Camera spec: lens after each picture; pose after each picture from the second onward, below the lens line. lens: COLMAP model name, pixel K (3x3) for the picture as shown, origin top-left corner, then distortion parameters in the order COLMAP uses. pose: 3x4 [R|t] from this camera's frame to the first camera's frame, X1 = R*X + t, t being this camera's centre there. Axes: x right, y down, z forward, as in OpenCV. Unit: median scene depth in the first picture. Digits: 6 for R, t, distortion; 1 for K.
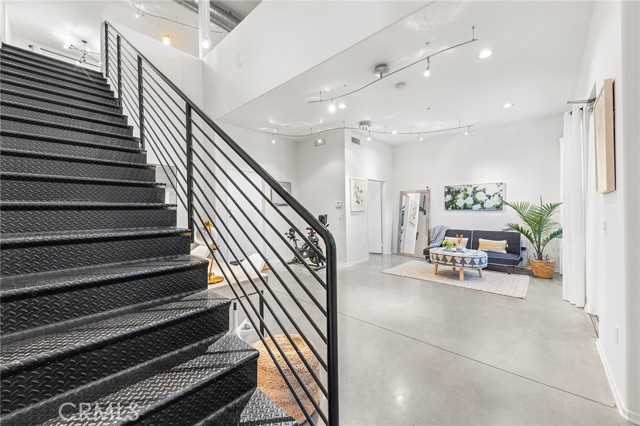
lens RADIAL K [[250.3, 0, 321.8], [0, 250.3, 210.1], [0, 0, 1]] dist [0.010695, -0.003226]
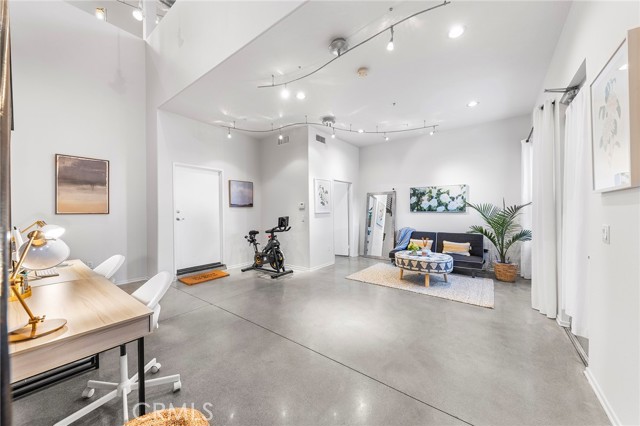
lens RADIAL K [[235.8, 0, 320.3], [0, 235.8, 211.8], [0, 0, 1]] dist [0.008616, -0.001635]
pose [[0.995616, 0.001126, 0.093531, 0.053128], [-0.001345, 0.999997, 0.002271, -0.002108], [-0.093528, -0.002387, 0.995614, 0.113019]]
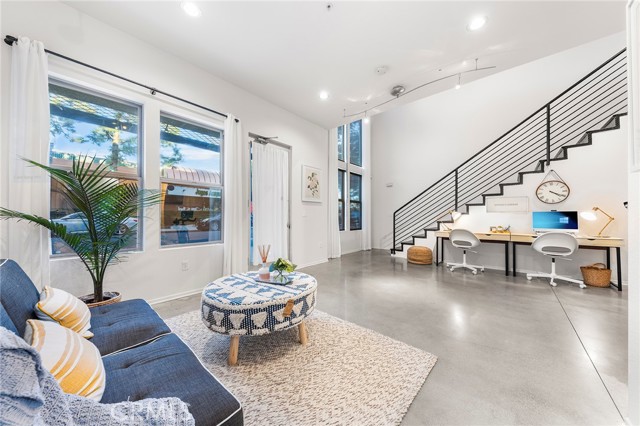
lens RADIAL K [[221.7, 0, 316.8], [0, 221.7, 217.7], [0, 0, 1]] dist [0.008179, -0.002182]
pose [[-0.999921, 0.010308, -0.007211, 0.364118], [0.010298, 0.999946, 0.001405, 0.035600], [0.007225, 0.001331, -0.999973, 1.176170]]
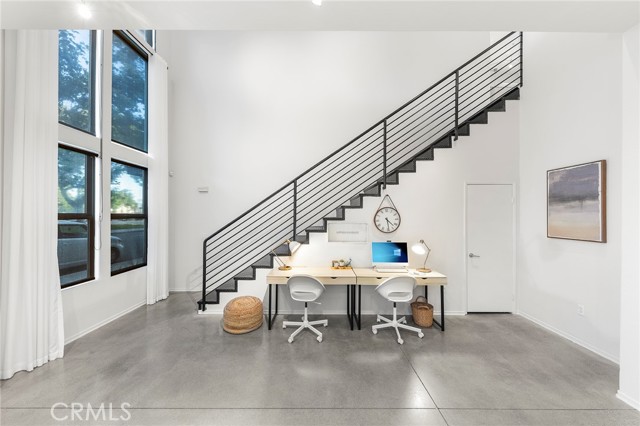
lens RADIAL K [[222.3, 0, 322.3], [0, 222.3, 214.1], [0, 0, 1]] dist [0.004754, -0.002236]
pose [[-0.740910, 0.002831, -0.671598, 0.173490], [0.002928, 0.999995, 0.000984, -0.050380], [0.671598, -0.001237, -0.740915, 0.828891]]
